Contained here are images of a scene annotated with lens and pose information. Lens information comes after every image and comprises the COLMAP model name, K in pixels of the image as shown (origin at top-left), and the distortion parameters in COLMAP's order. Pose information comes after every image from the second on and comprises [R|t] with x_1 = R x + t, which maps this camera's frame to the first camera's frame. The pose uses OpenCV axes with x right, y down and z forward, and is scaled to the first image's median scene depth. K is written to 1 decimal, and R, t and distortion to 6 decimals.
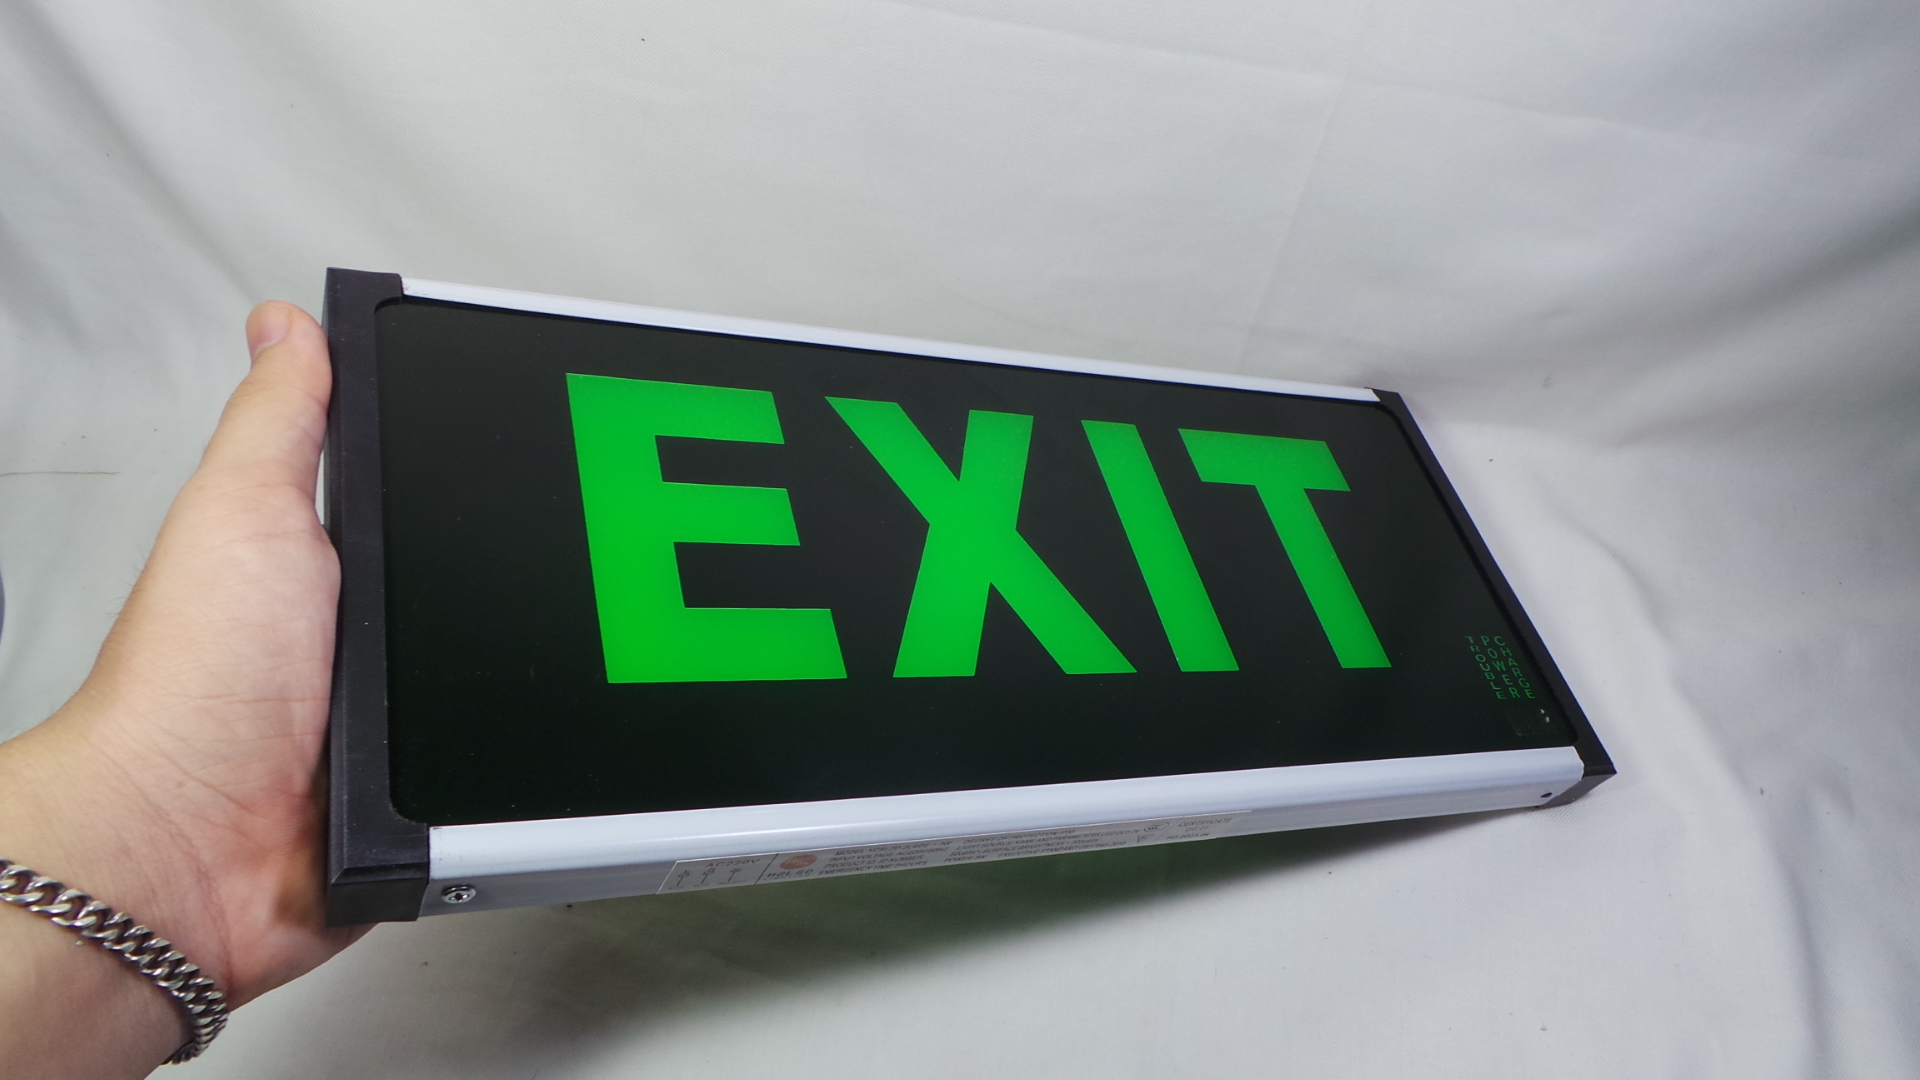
lens RADIAL K [[1301.3, 0, 953.3], [0, 1301.3, 539.6], [0, 0, 1]] dist [0.015214, -0.000399]
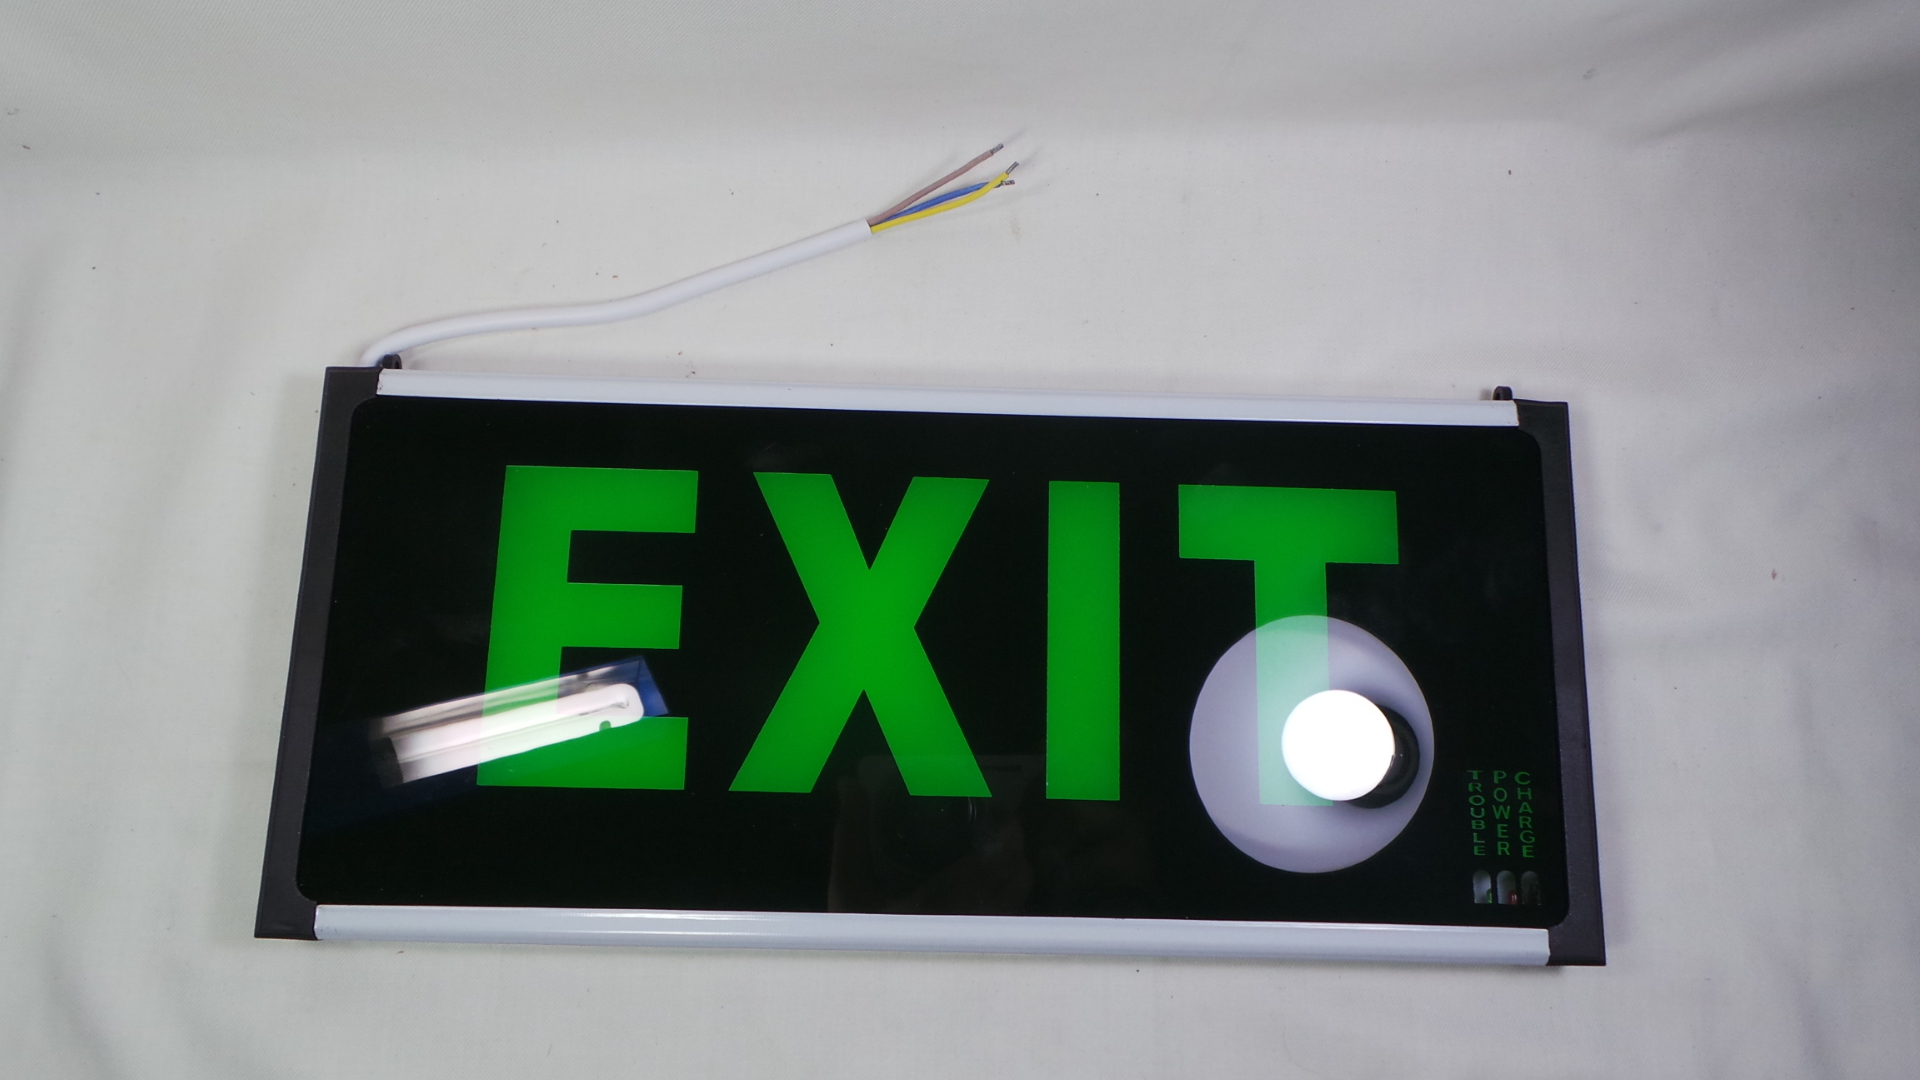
lens RADIAL K [[1301.3, 0, 953.3], [0, 1301.3, 539.6], [0, 0, 1]] dist [0.015214, -0.000399]
pose [[0.881158, 0.191492, -0.432309, 0.517225], [0.001985, 0.912811, 0.408377, -0.500897], [0.472817, -0.360703, 0.803951, 0.229692]]
